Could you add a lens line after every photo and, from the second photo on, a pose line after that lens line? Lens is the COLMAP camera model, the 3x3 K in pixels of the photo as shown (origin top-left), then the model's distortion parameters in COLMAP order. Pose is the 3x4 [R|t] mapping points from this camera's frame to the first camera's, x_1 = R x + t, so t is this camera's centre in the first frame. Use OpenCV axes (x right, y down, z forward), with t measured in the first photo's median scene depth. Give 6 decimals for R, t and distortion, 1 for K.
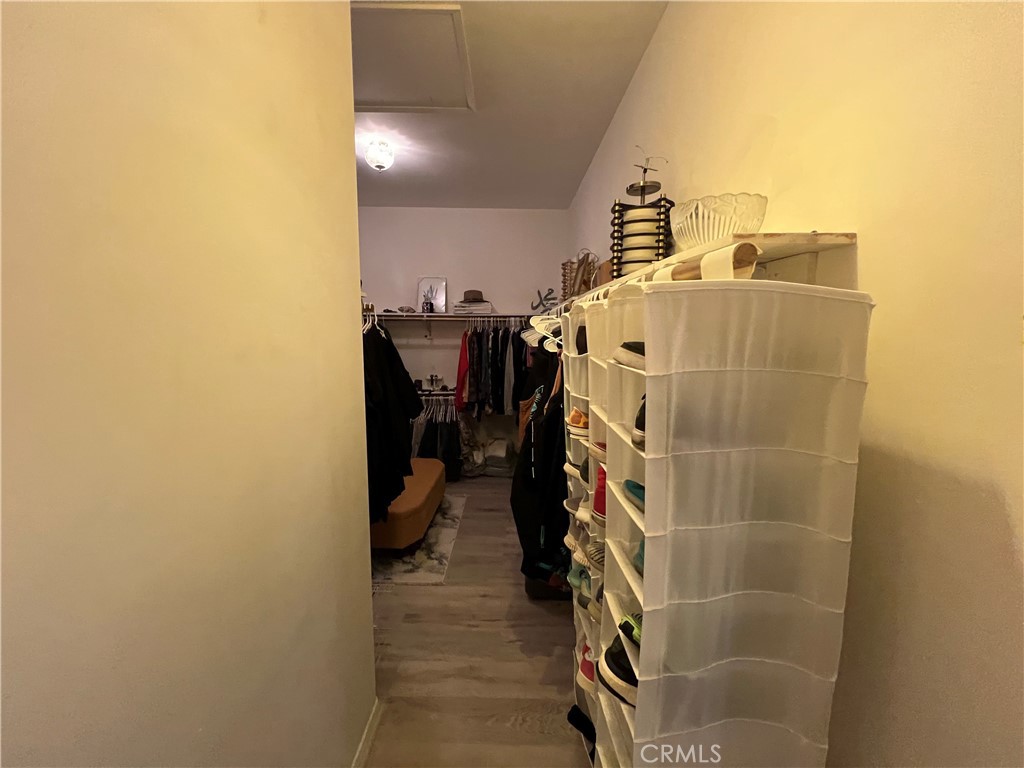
lens RADIAL K [[412.3, 0, 513.5], [0, 412.3, 380.7], [0, 0, 1]] dist [0.000145, 0.000068]
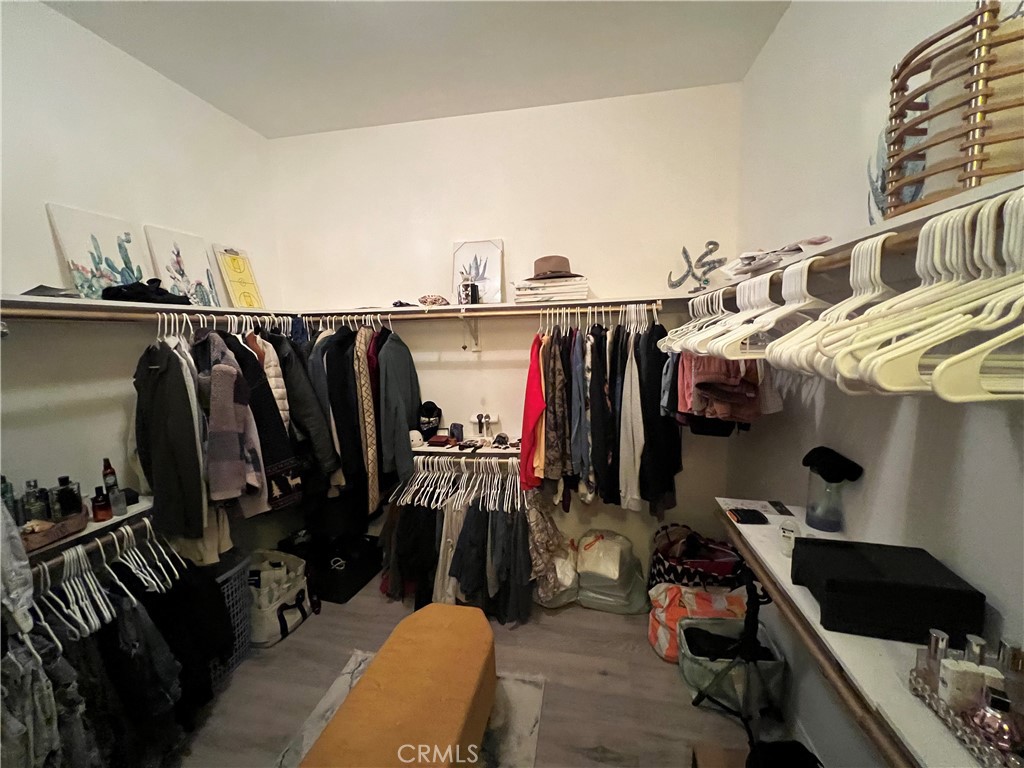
lens RADIAL K [[412.3, 0, 513.8], [0, 412.3, 381.7], [0, 0, 1]] dist [0.000145, 0.000068]
pose [[0.983124, -0.012634, -0.182504, -0.051823], [0.011345, 0.999903, -0.008102, -0.057616], [0.182588, 0.005895, 0.983172, 0.481619]]
